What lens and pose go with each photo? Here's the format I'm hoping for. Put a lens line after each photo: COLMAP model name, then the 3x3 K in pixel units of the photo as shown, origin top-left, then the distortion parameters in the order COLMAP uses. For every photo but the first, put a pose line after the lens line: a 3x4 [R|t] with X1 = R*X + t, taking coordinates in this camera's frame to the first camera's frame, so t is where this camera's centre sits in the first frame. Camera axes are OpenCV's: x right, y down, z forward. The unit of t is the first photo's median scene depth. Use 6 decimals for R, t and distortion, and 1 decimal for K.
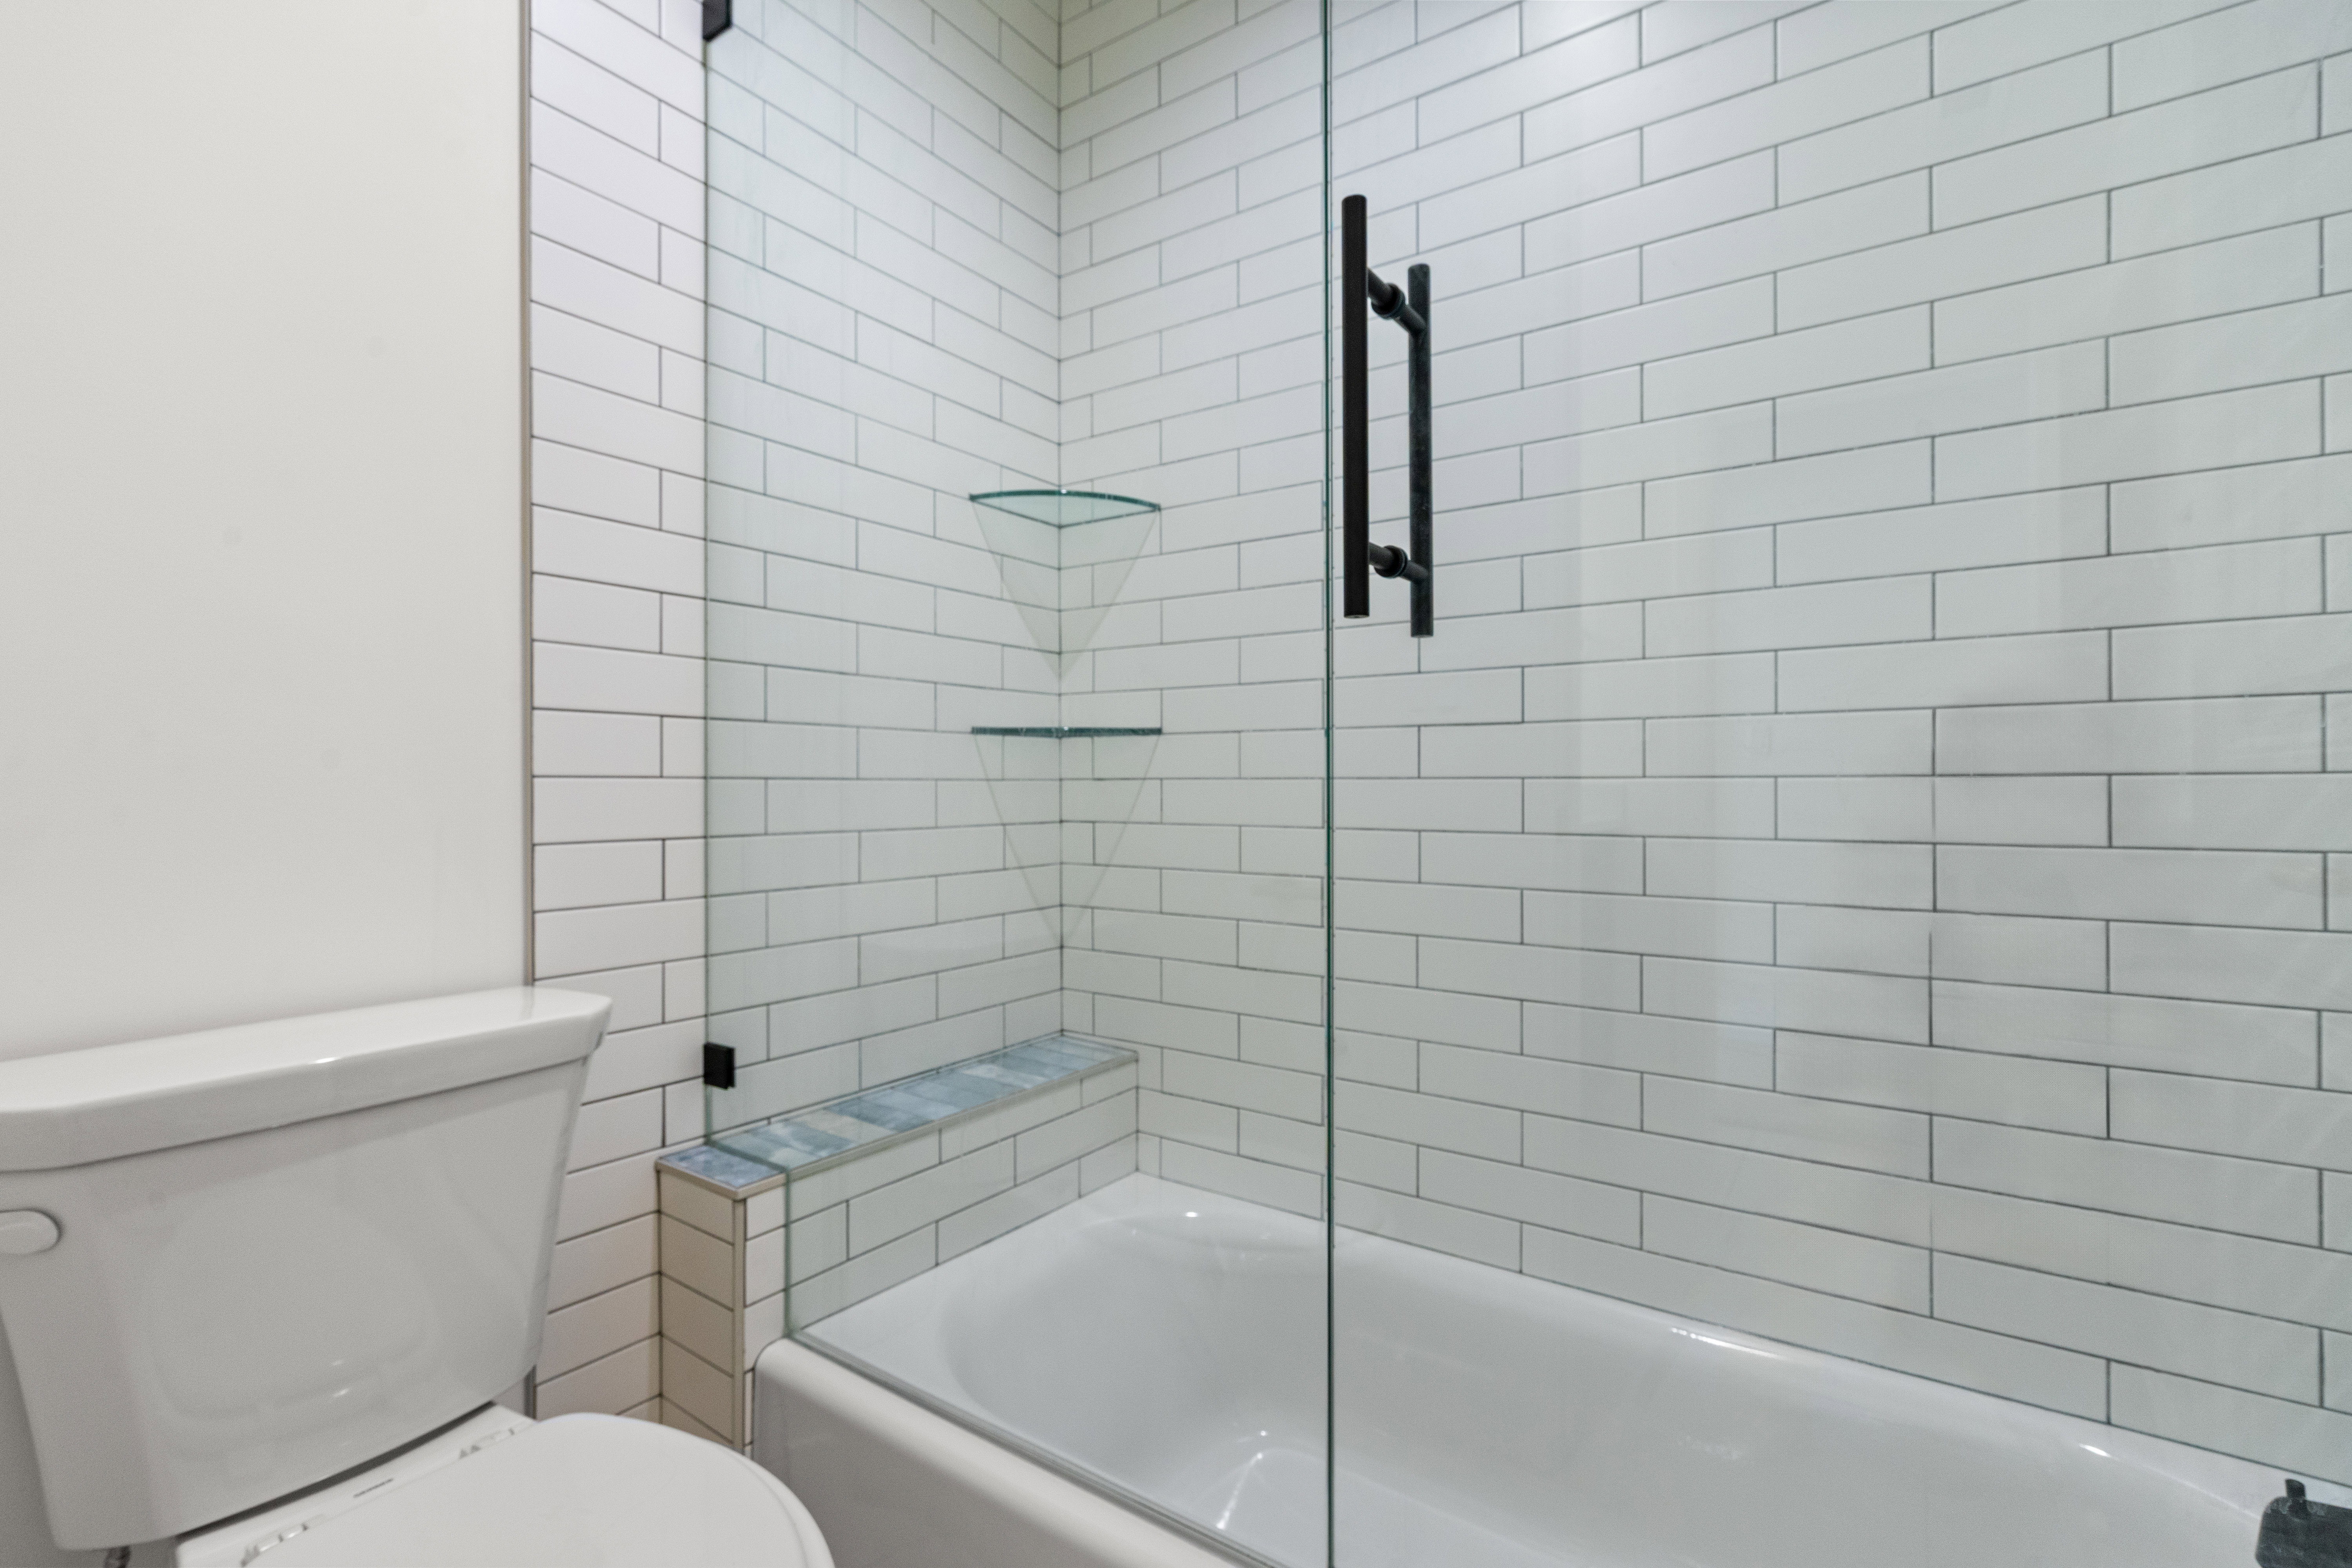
lens RADIAL K [[1073.9, 0, 1192.6], [0, 1073.9, 784.3], [0, 0, 1]] dist [-0.002197, -0.000862]
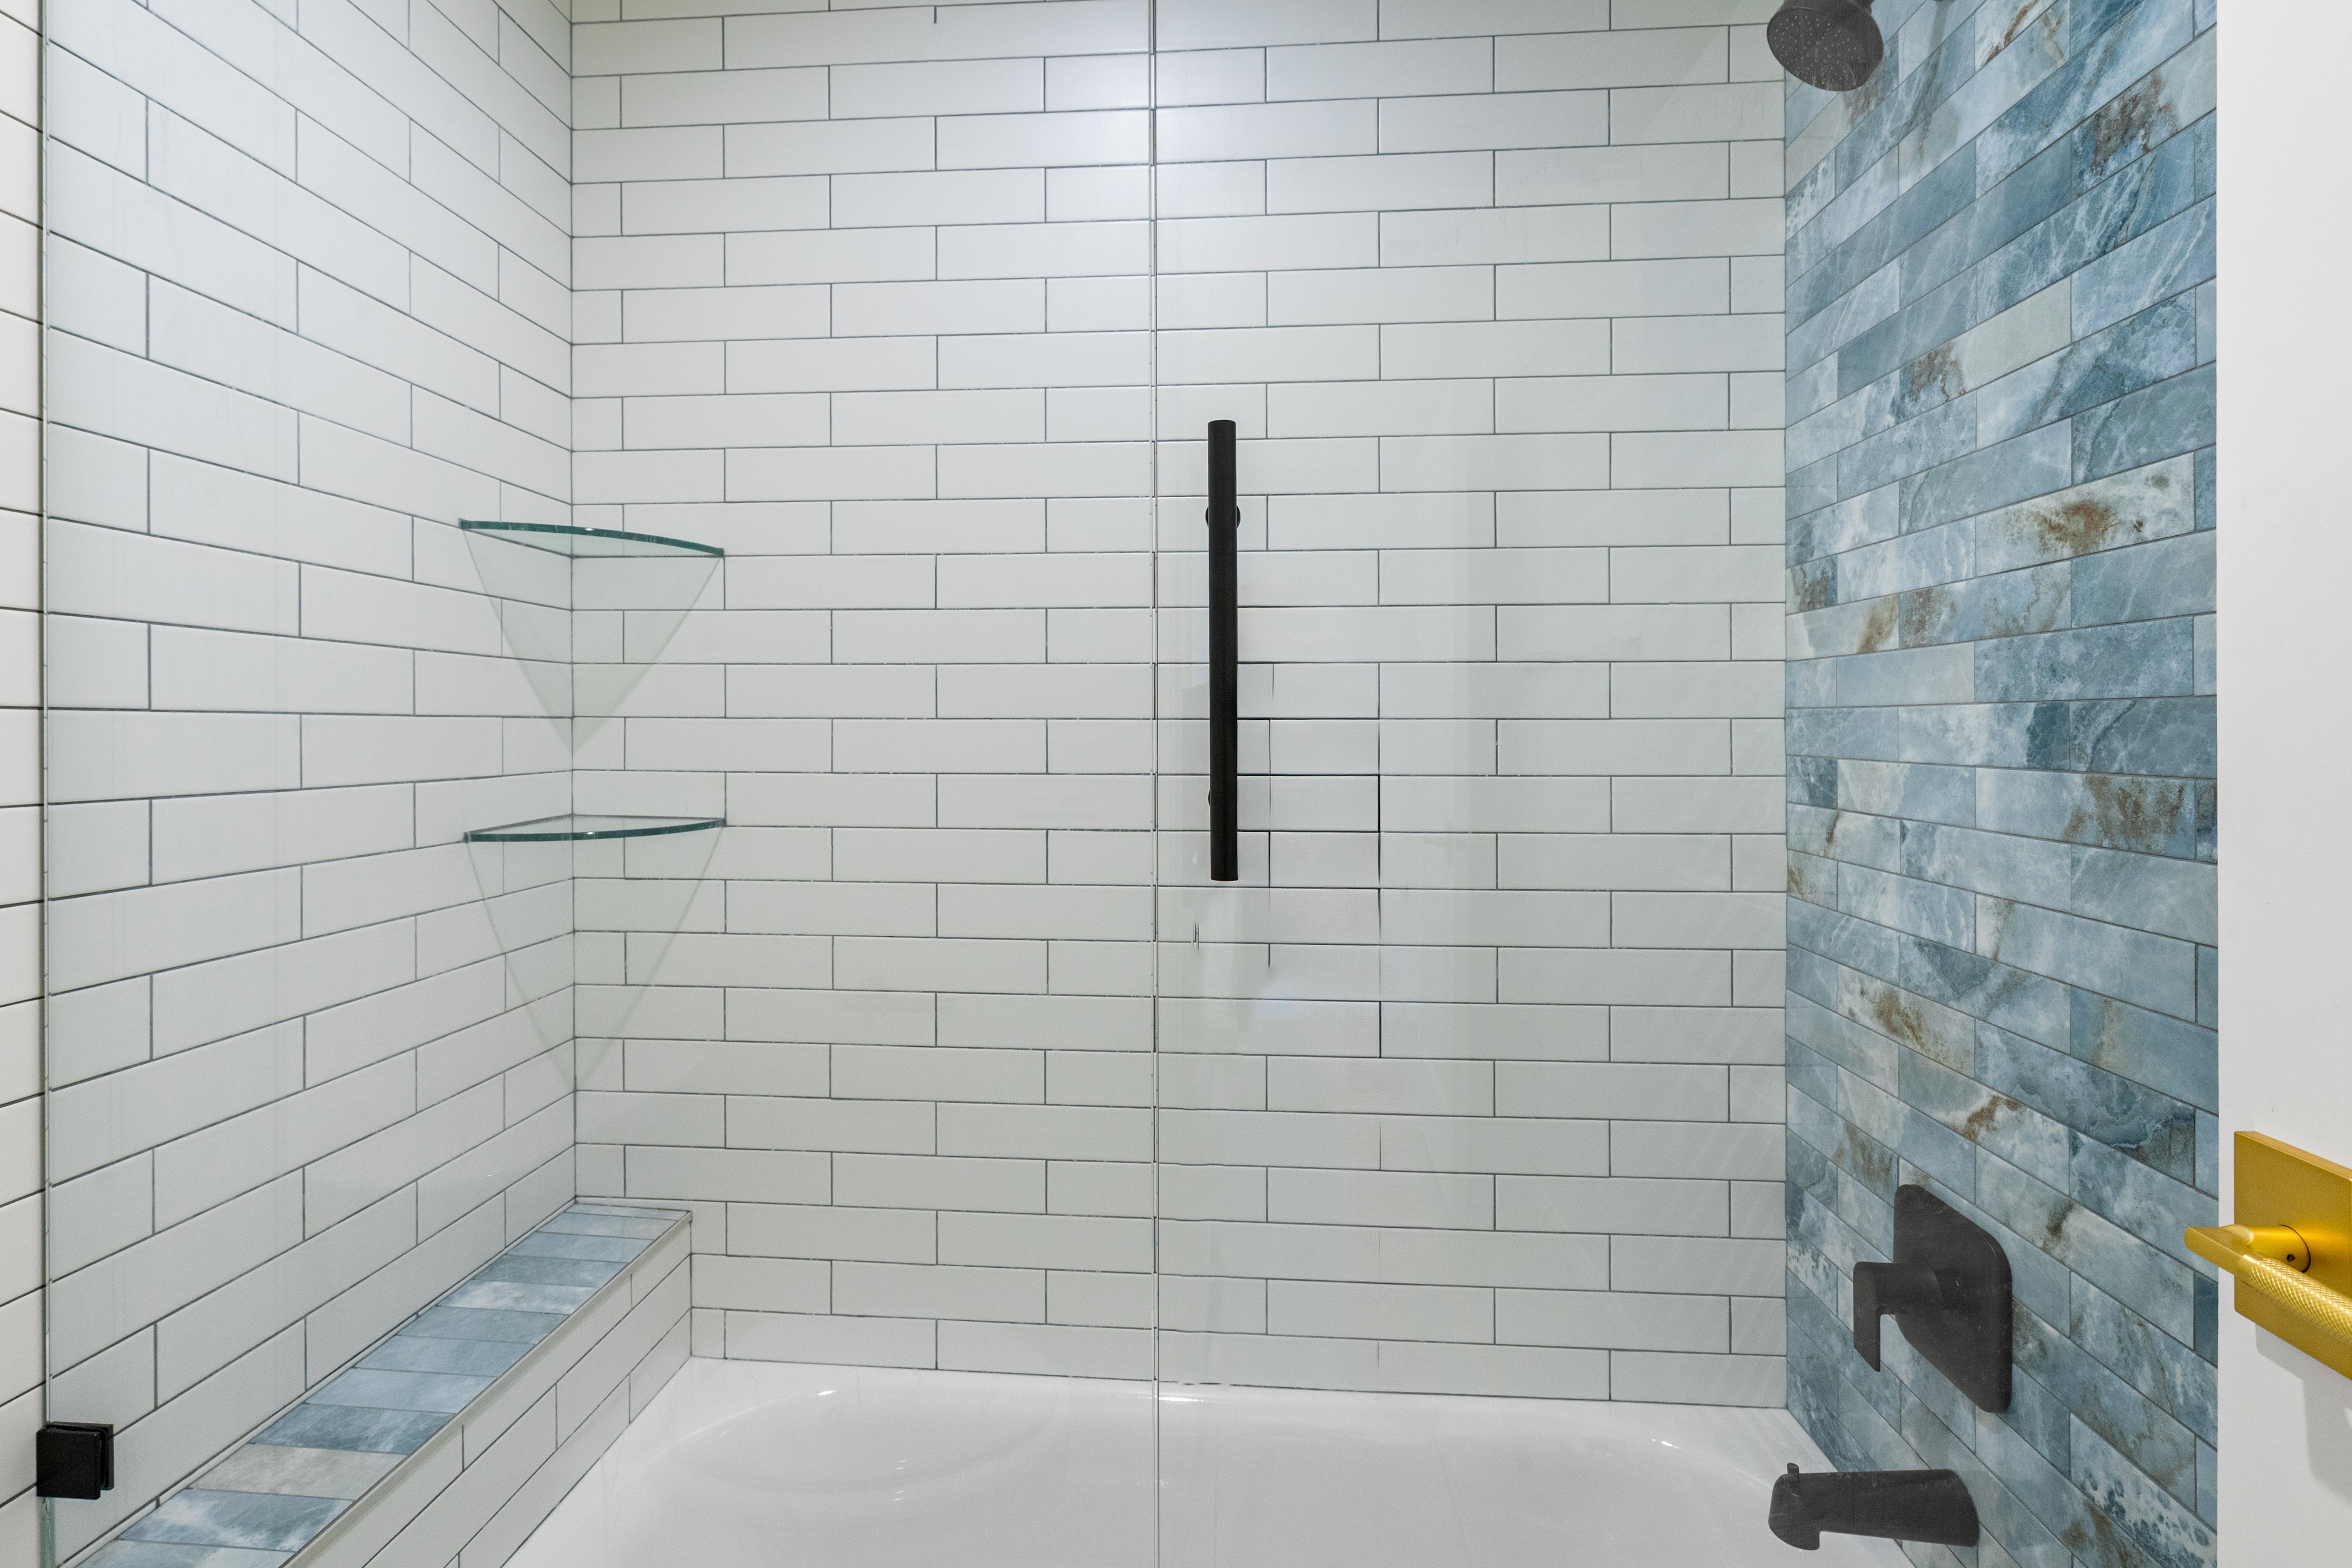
lens RADIAL K [[1073.9, 0, 1178.2], [0, 1073.9, 723.8], [0, 0, 1]] dist [-0.002197, -0.000862]
pose [[0.854826, 0.007342, 0.518863, -0.167558], [-0.009222, 0.999957, 0.001045, -0.134712], [-0.518833, -0.005678, 0.854857, 0.103778]]
